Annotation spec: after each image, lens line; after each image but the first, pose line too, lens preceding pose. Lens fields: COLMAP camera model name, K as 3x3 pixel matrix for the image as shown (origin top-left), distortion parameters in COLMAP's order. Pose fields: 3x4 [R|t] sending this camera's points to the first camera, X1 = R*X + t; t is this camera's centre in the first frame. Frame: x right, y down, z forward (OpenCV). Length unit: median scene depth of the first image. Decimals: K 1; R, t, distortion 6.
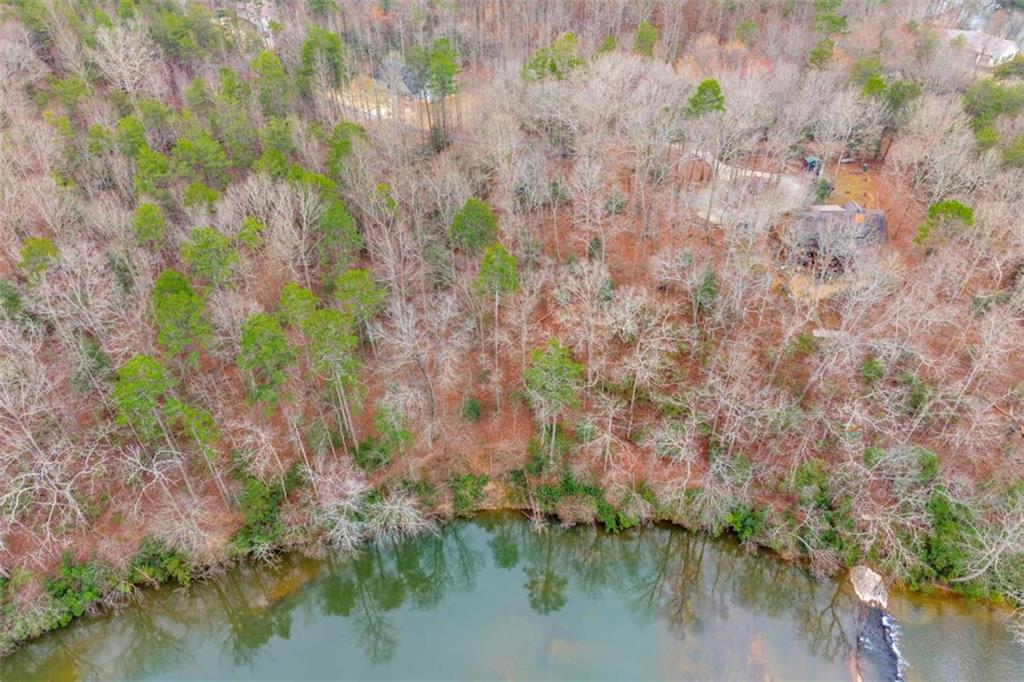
lens RADIAL K [[717.7, 0, 508.7], [0, 717.7, 312.8], [0, 0, 1]] dist [0.052983, -0.074525]
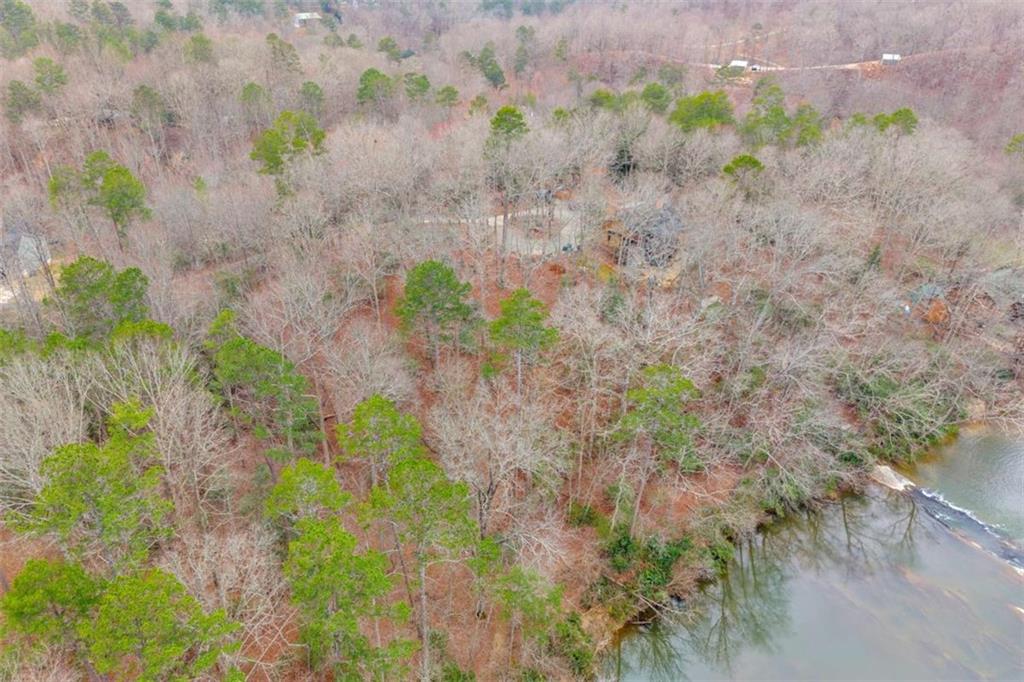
lens RADIAL K [[693.5, 0, 511.9], [0, 693.5, 334.8], [0, 0, 1]] dist [0.044266, -0.053565]
pose [[0.680419, -0.318659, 0.659914, -0.477033], [0.431174, 0.902225, -0.008906, -0.044543], [-0.592552, 0.290598, 0.751289, 0.470381]]
